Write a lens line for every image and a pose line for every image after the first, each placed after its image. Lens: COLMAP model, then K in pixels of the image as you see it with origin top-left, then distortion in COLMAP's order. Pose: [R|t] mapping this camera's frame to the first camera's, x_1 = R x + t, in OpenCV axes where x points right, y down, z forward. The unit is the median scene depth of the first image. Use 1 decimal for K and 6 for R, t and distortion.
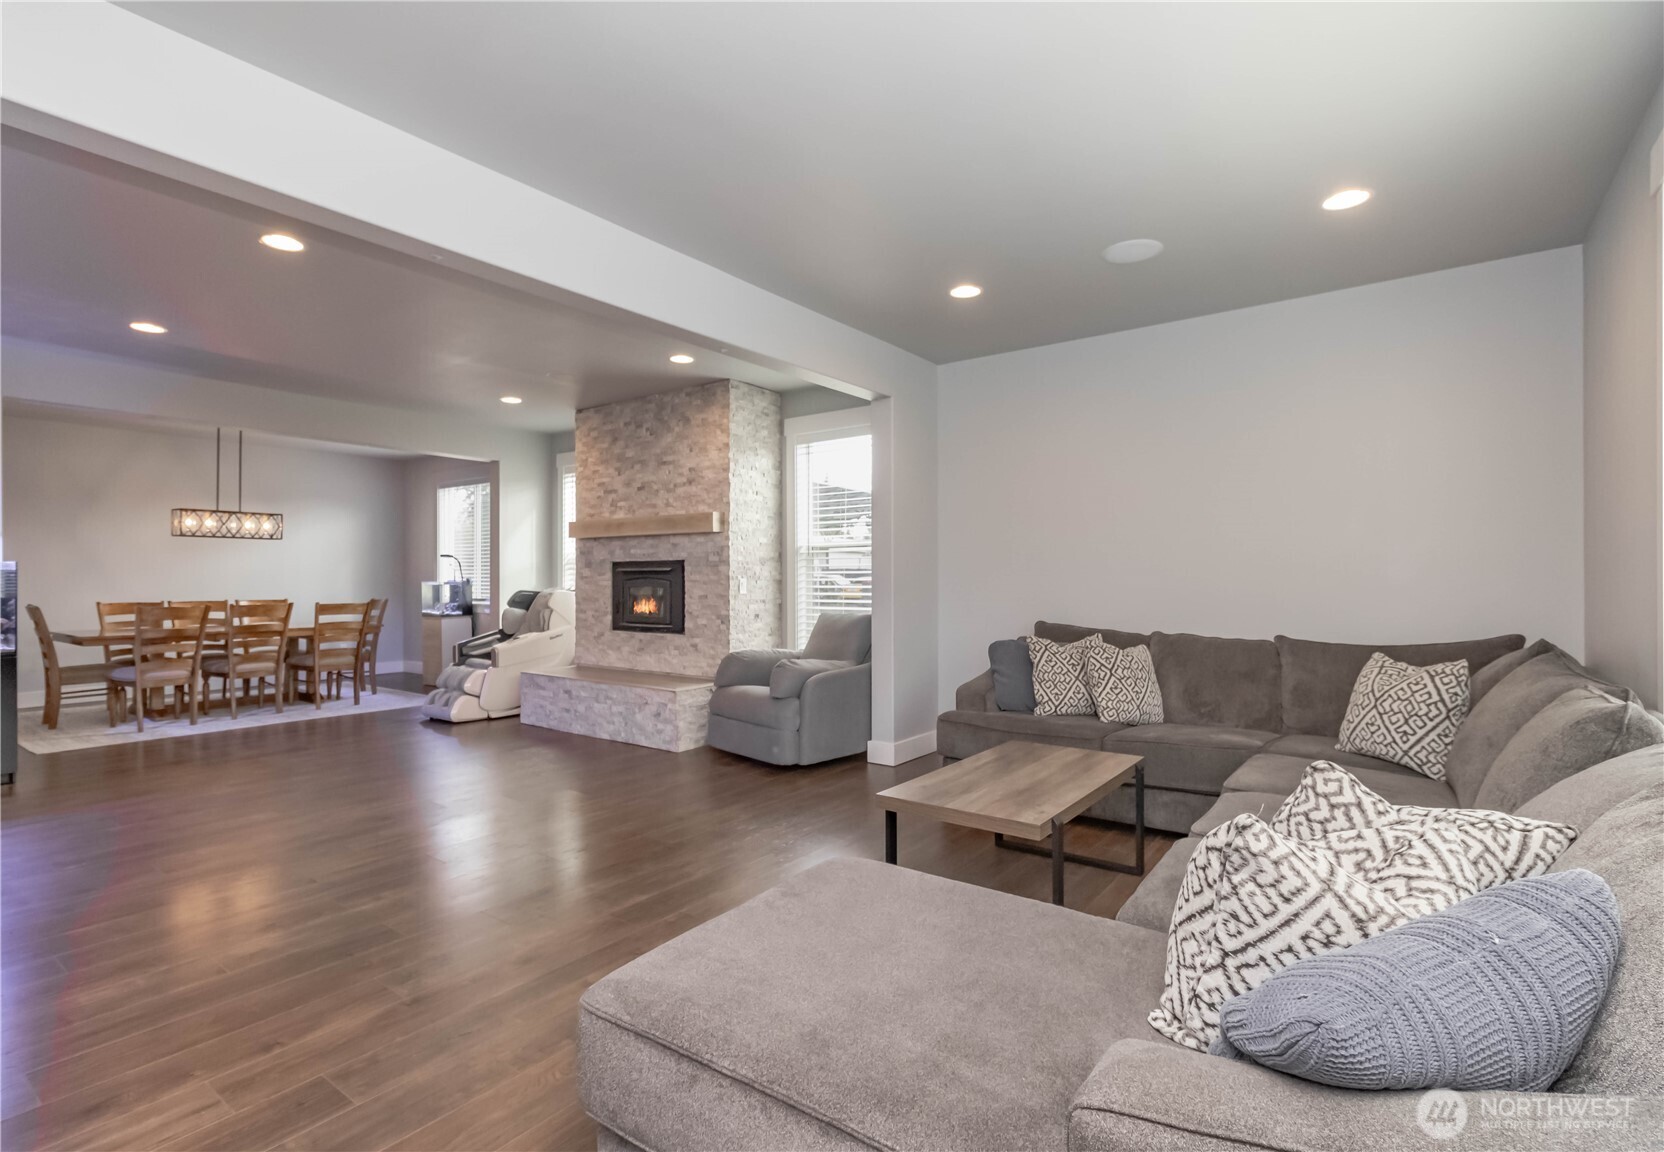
lens RADIAL K [[799.2, 0, 817.5], [0, 799.2, 575.0], [0, 0, 1]] dist [-0.002576, 0.000146]
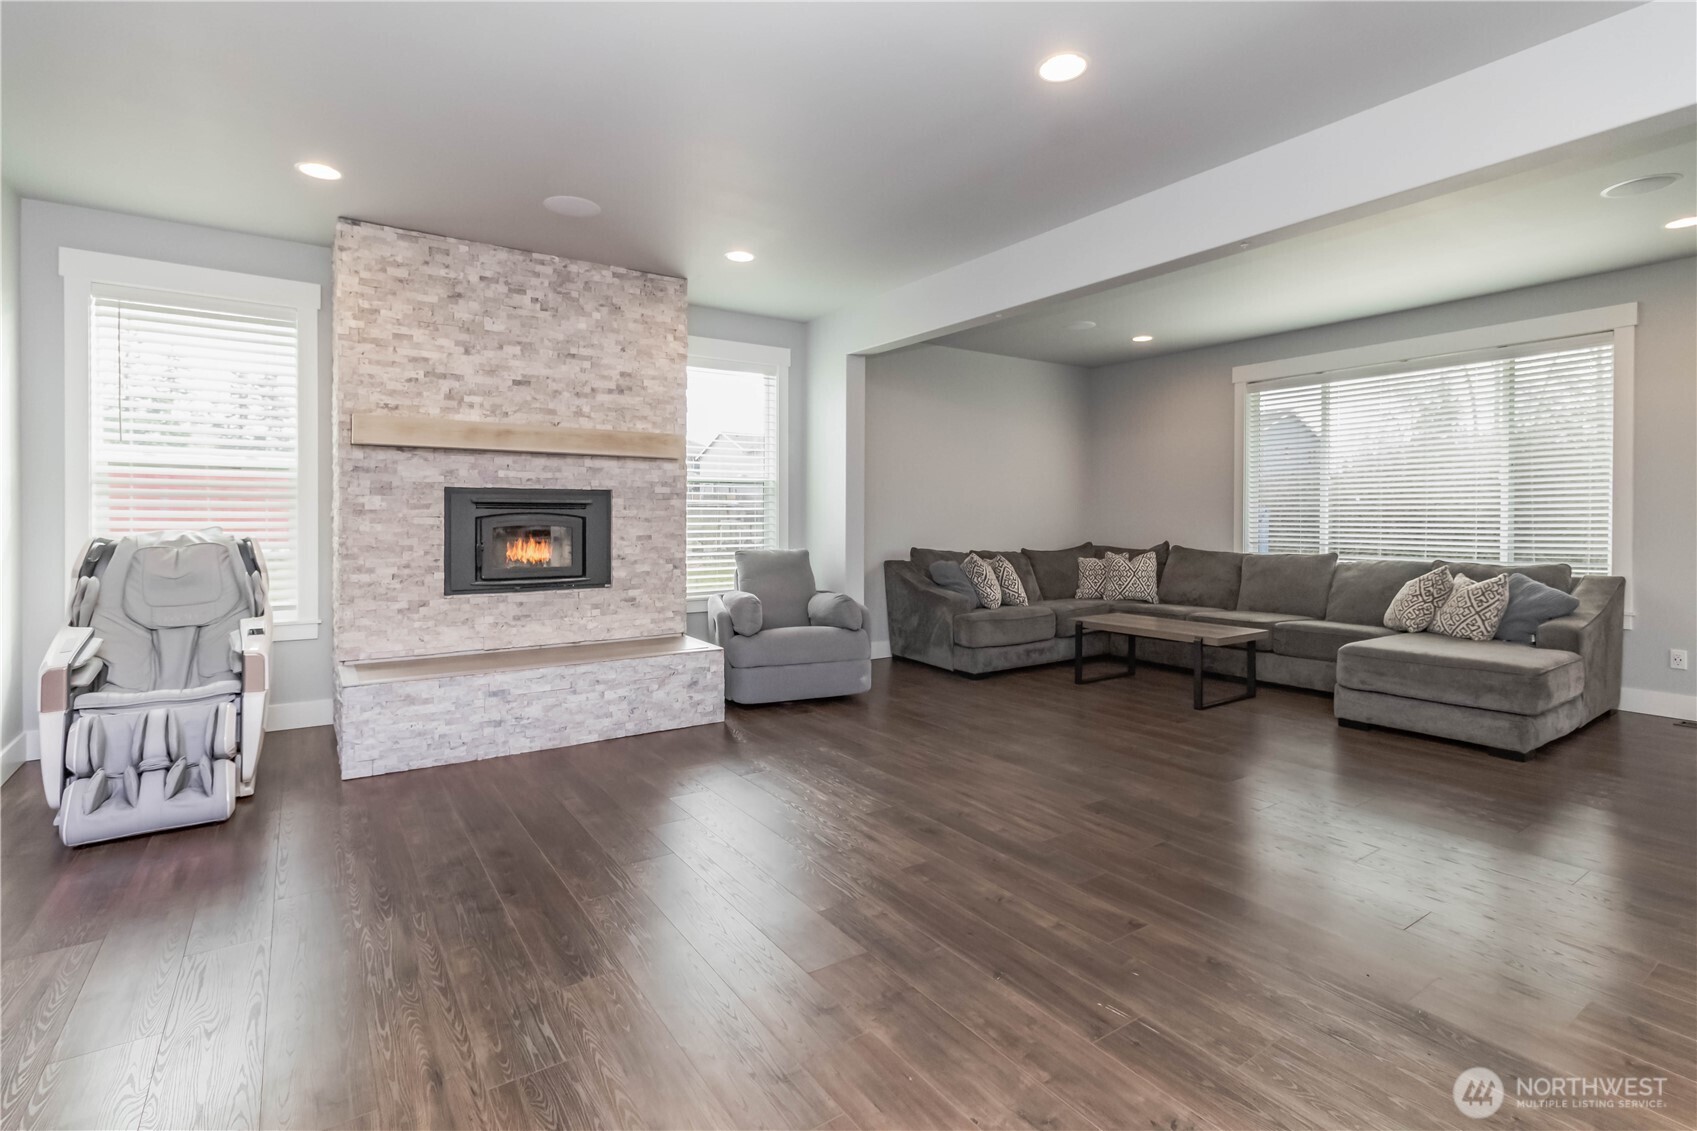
lens RADIAL K [[807.7, 0, 849.7], [0, 807.7, 523.0], [0, 0, 1]] dist [0.003418, 0.000260]
pose [[0.320336, -0.005590, 0.947287, -0.809264], [-0.007217, 0.999939, 0.008341, 0.004513], [-0.947276, -0.009509, 0.320276, 0.521499]]
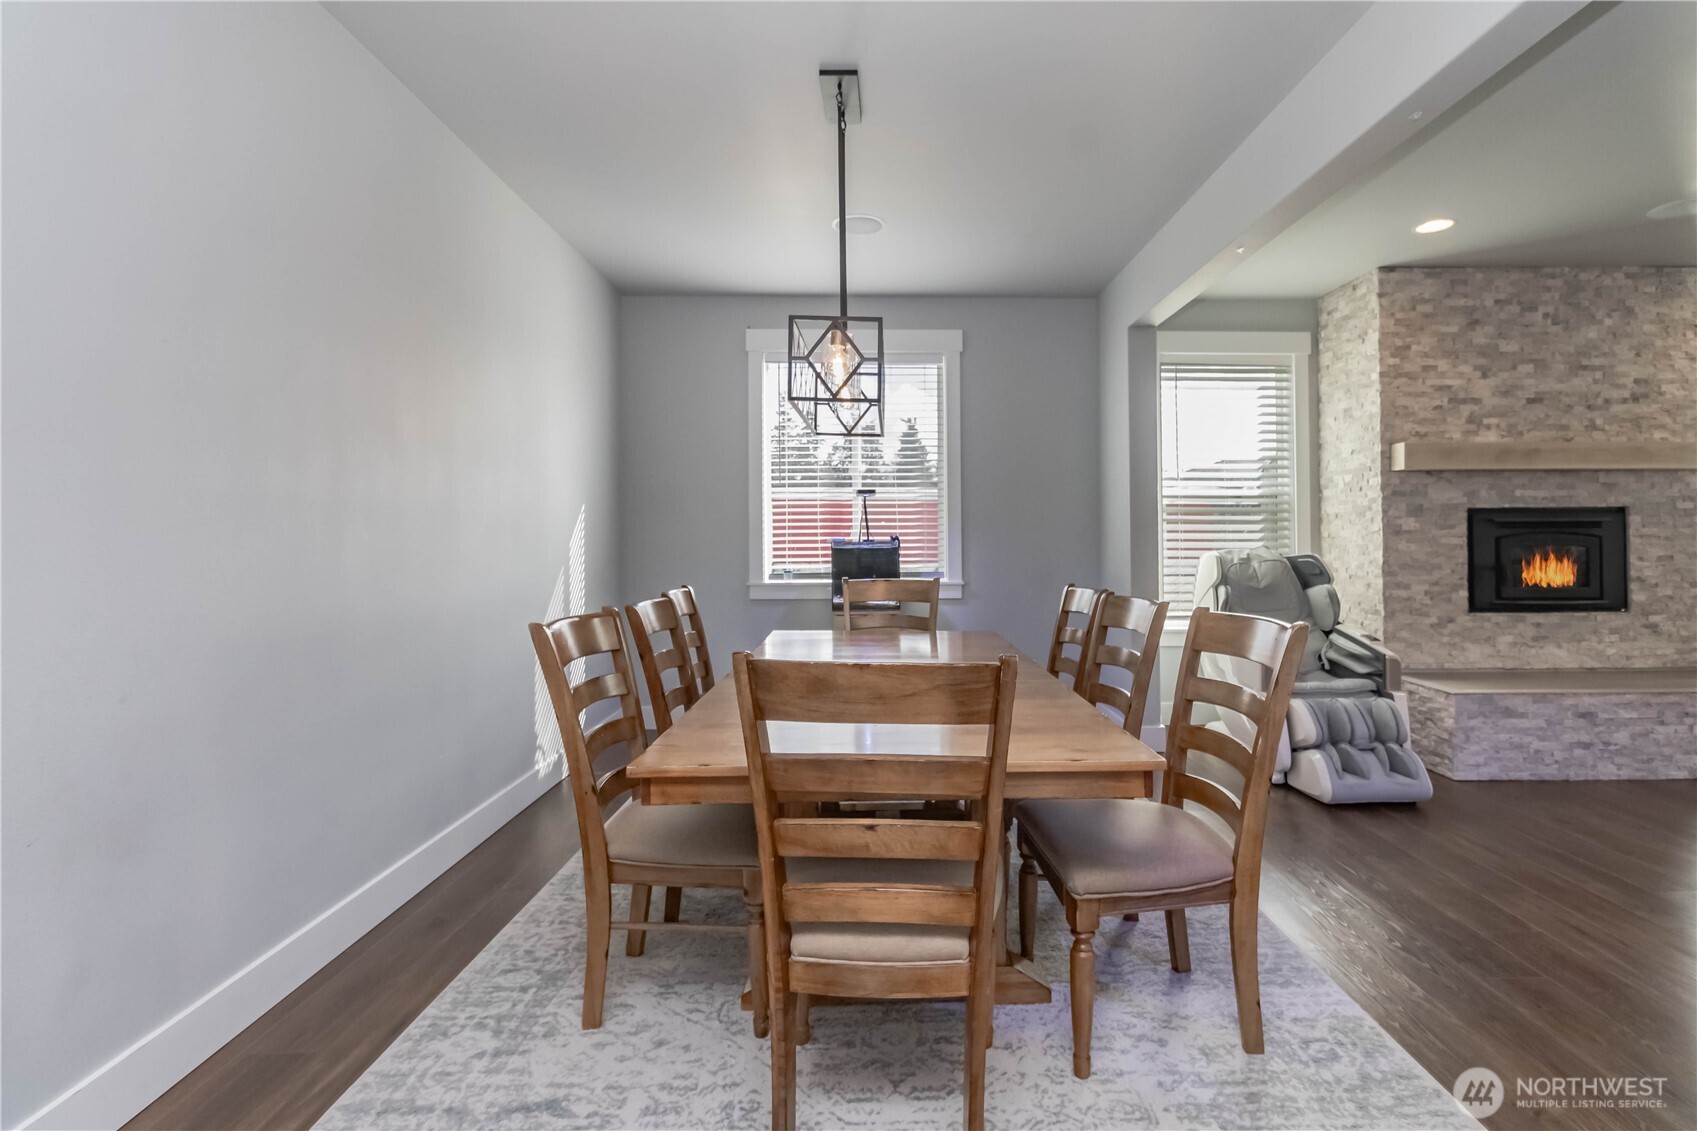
lens RADIAL K [[821.1, 0, 884.5], [0, 821.1, 523.5], [0, 0, 1]] dist [0.008485, -0.000692]
pose [[0.785302, 0.008360, 0.619057, -1.115361], [0.001708, 0.999876, -0.015669, 0.006387], [-0.619111, 0.013362, 0.785190, 0.812665]]
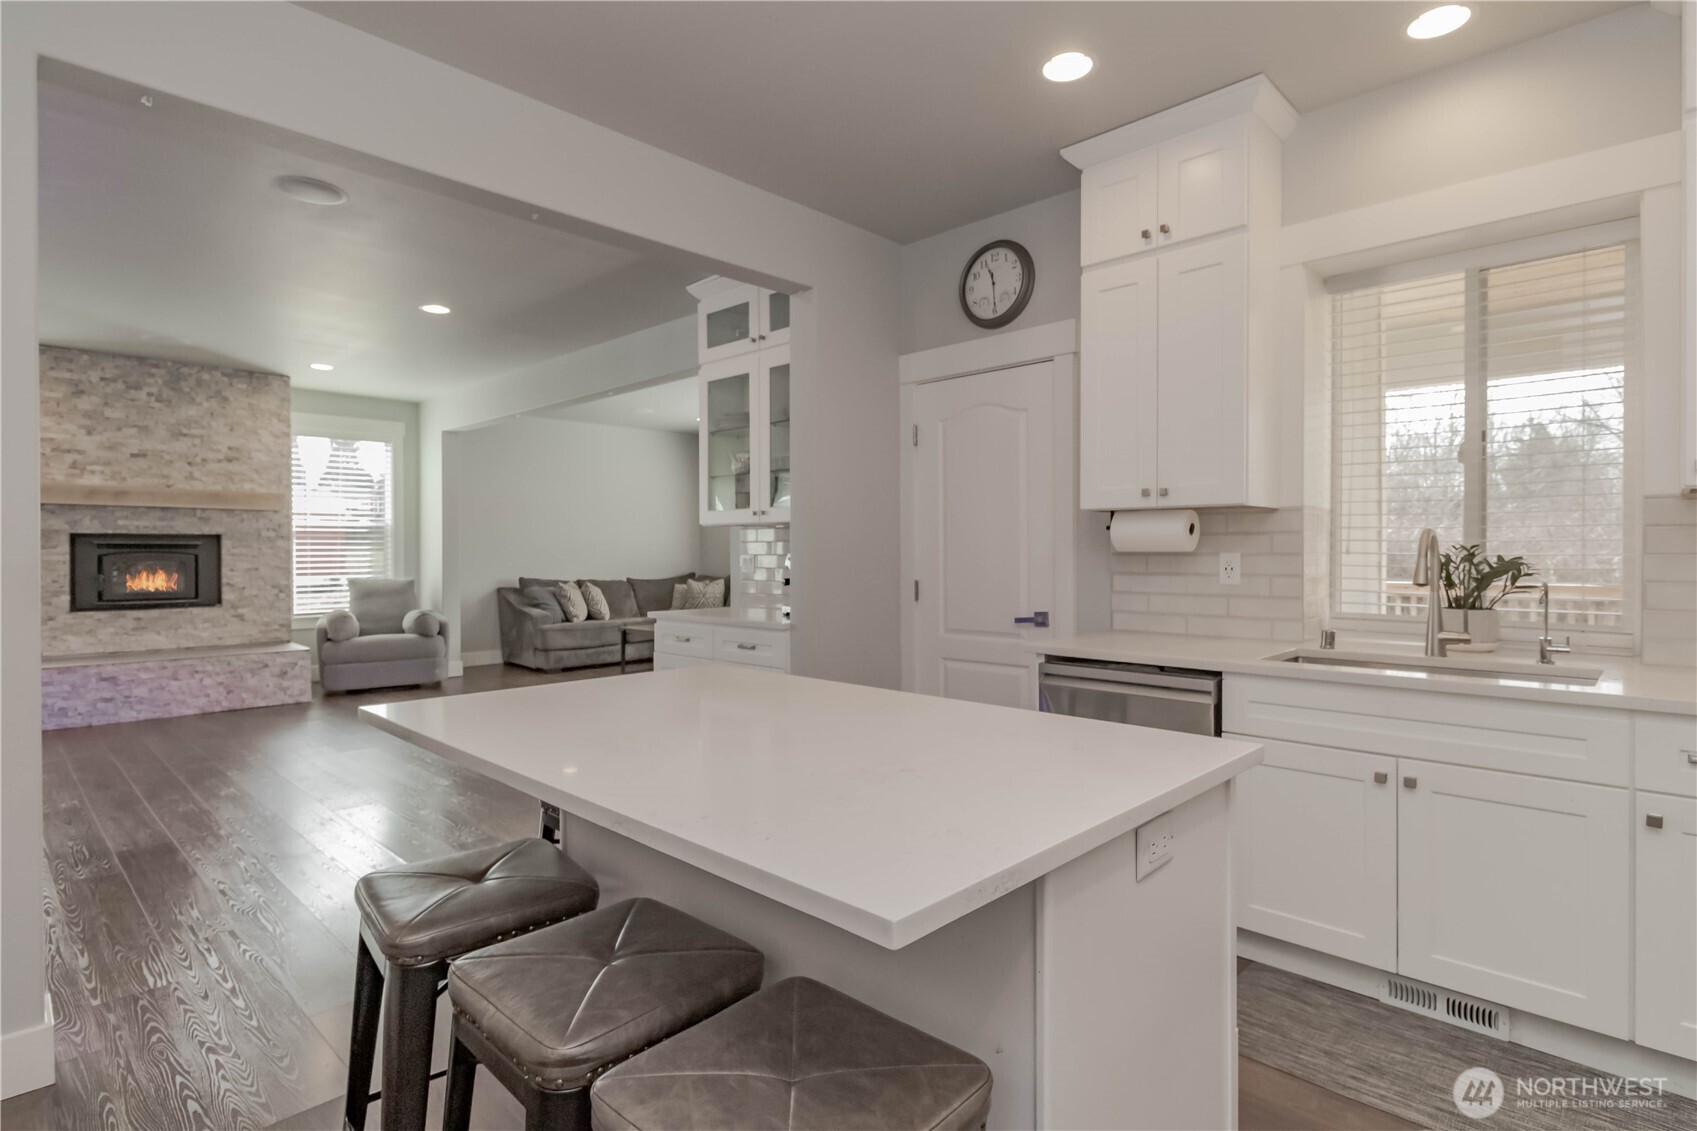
lens RADIAL K [[845.0, 0, 854.2], [0, 845.0, 560.3], [0, 0, 1]] dist [0.003506, -0.003532]
pose [[0.113559, -0.009906, 0.993482, -1.132613], [-0.005537, 0.999928, 0.010603, -0.001397], [-0.993516, -0.006705, 0.113496, 0.061312]]
